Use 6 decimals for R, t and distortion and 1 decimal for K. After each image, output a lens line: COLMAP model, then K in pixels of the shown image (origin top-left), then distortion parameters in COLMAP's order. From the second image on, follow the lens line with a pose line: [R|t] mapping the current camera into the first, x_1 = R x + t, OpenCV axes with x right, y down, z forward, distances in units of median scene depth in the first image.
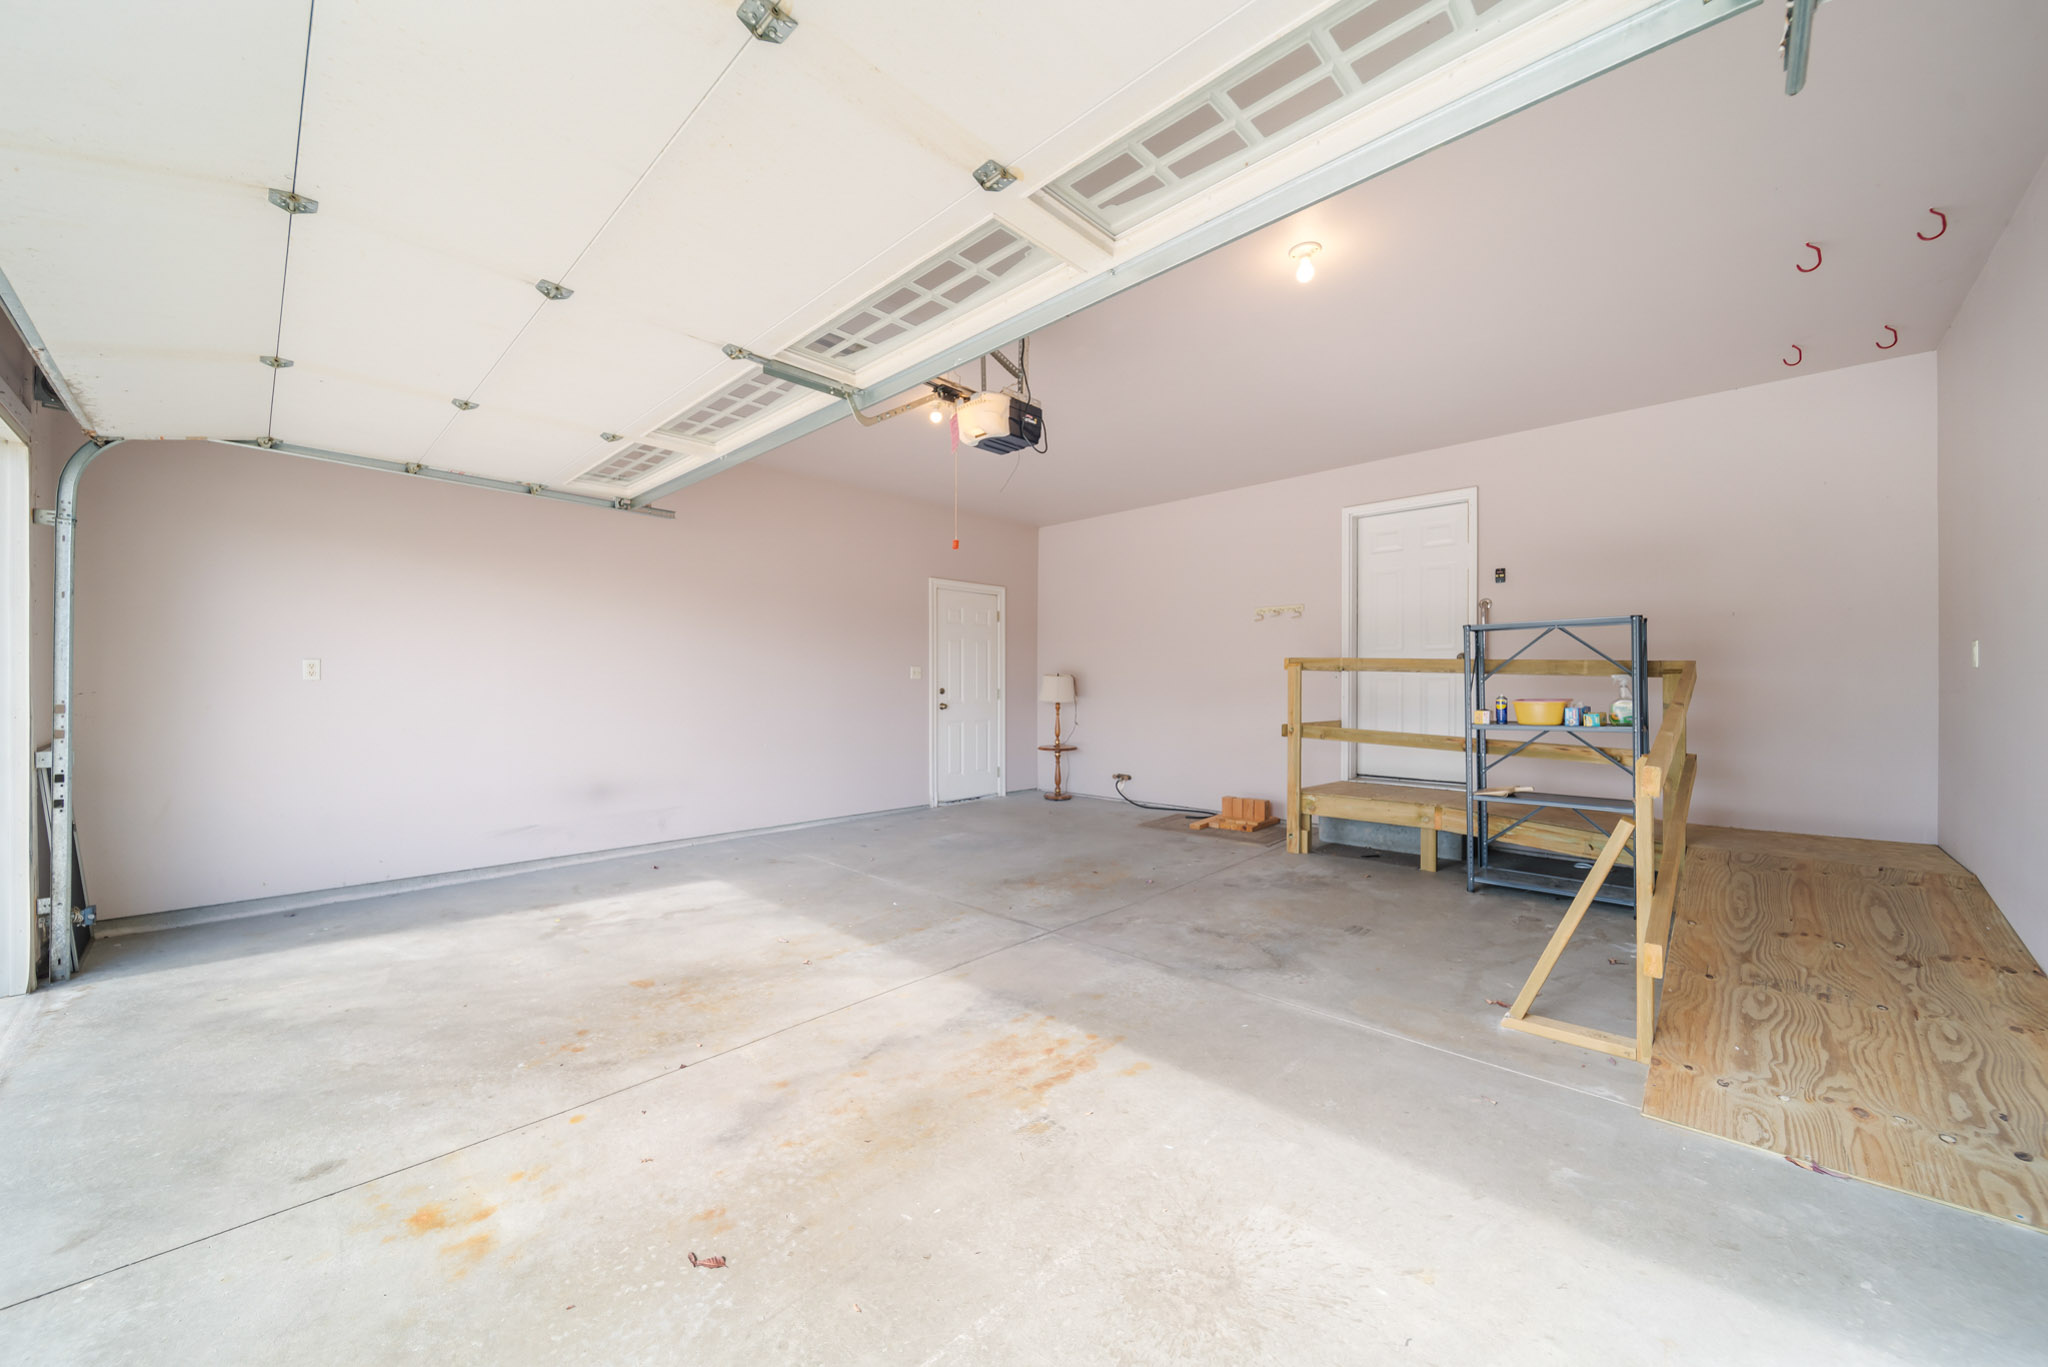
lens RADIAL K [[759.0, 0, 1019.8], [0, 759.0, 683.0], [0, 0, 1]] dist [-0.003202, -0.000255]
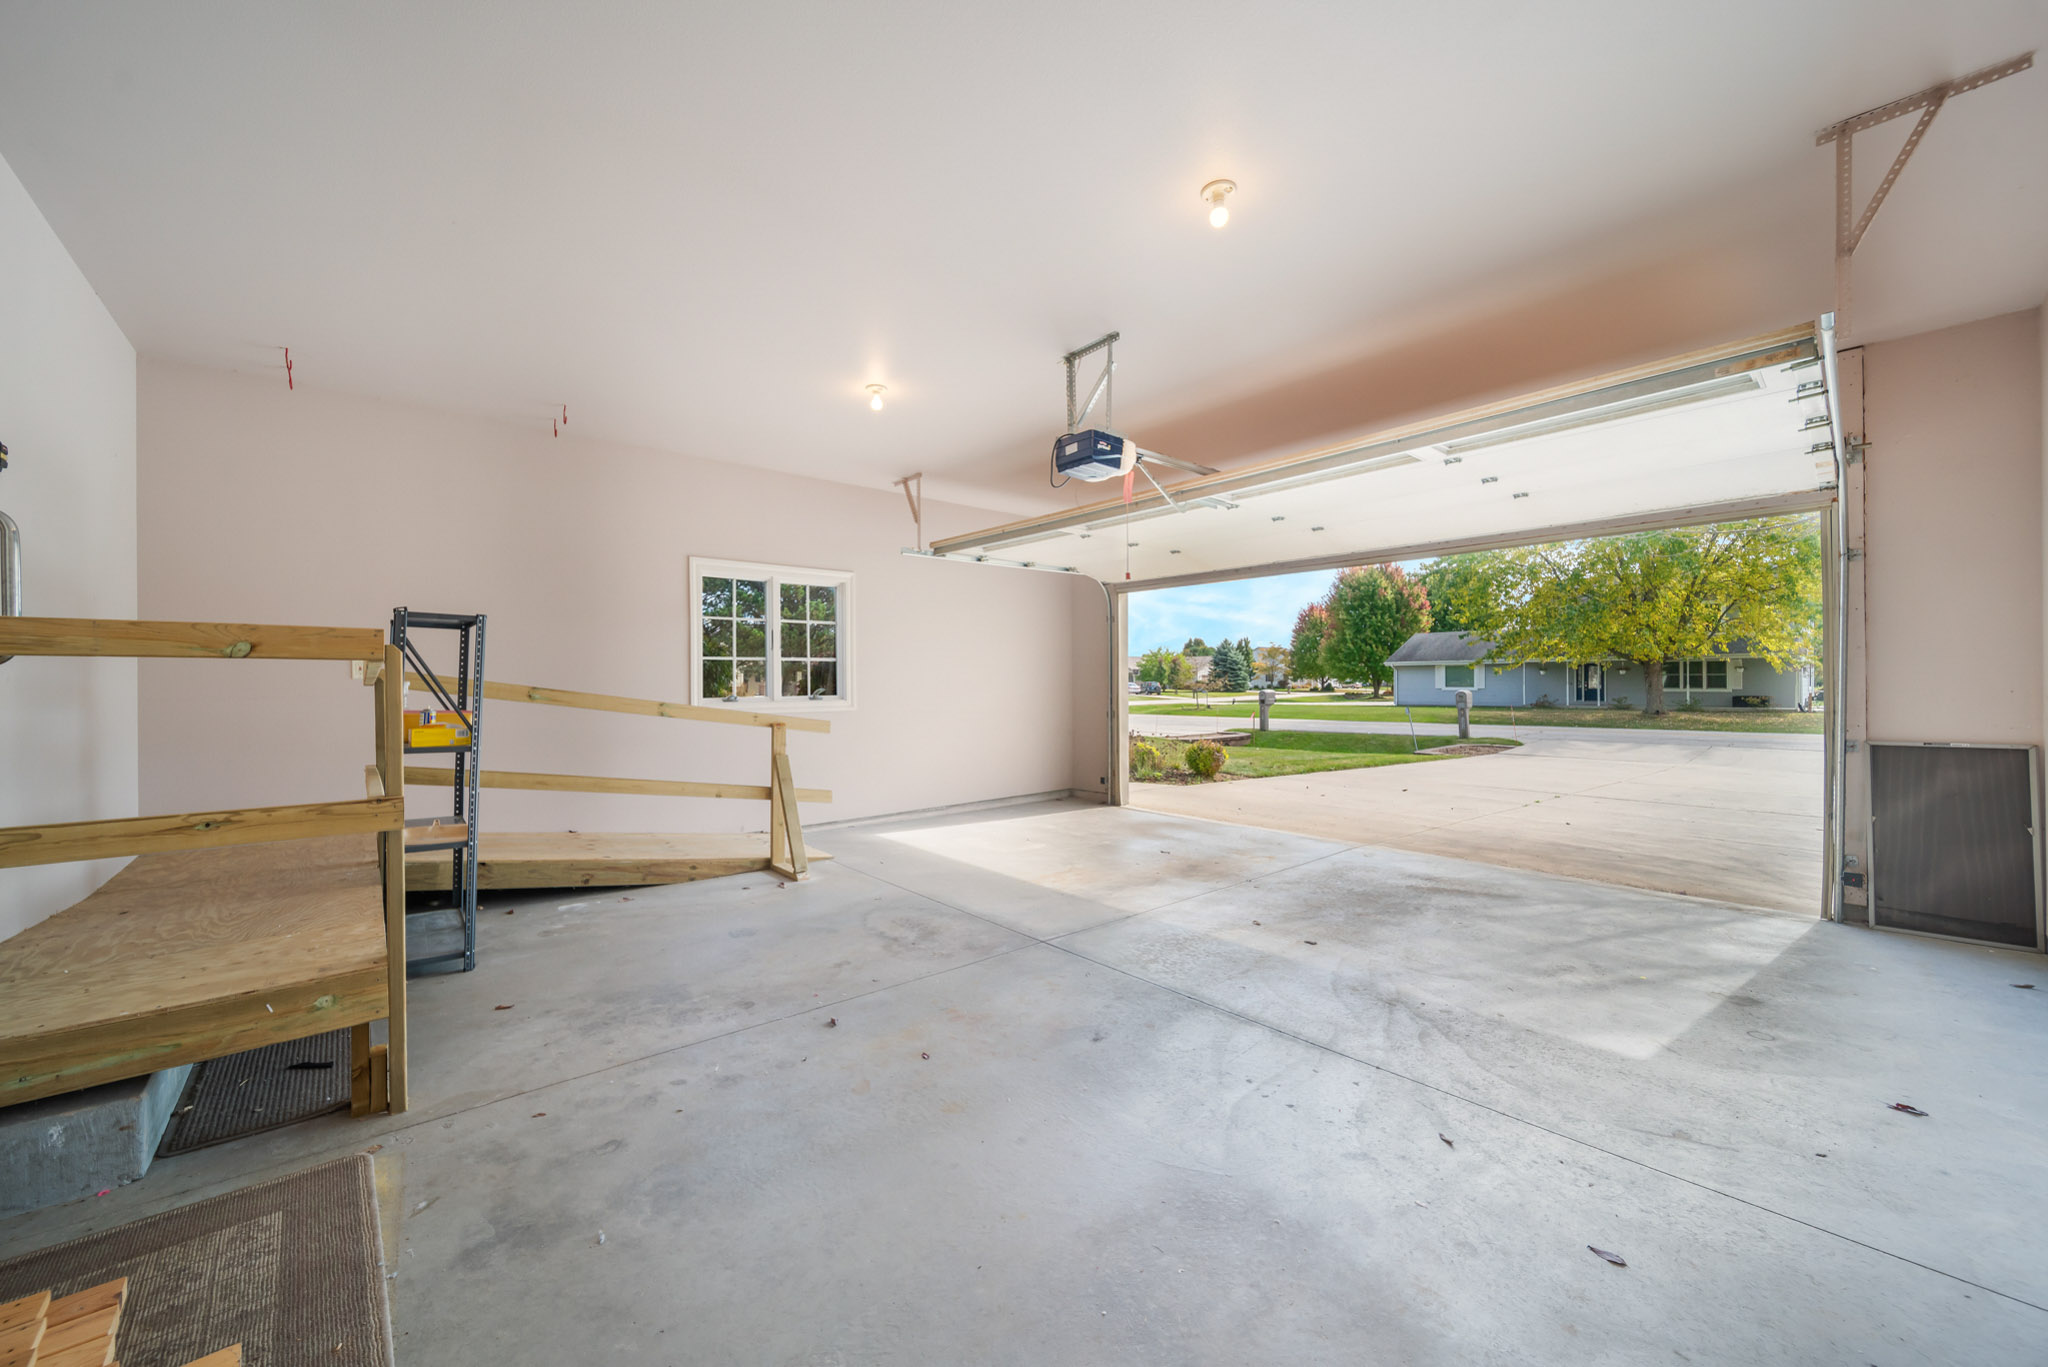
lens RADIAL K [[759.0, 0, 1027.0], [0, 759.0, 687.3], [0, 0, 1]] dist [-0.003202, -0.000255]
pose [[-0.997305, 0.004489, 0.073233, -0.009306], [0.004359, 0.999989, -0.001929, 0.001545], [-0.073241, -0.001605, -0.997313, 1.768403]]
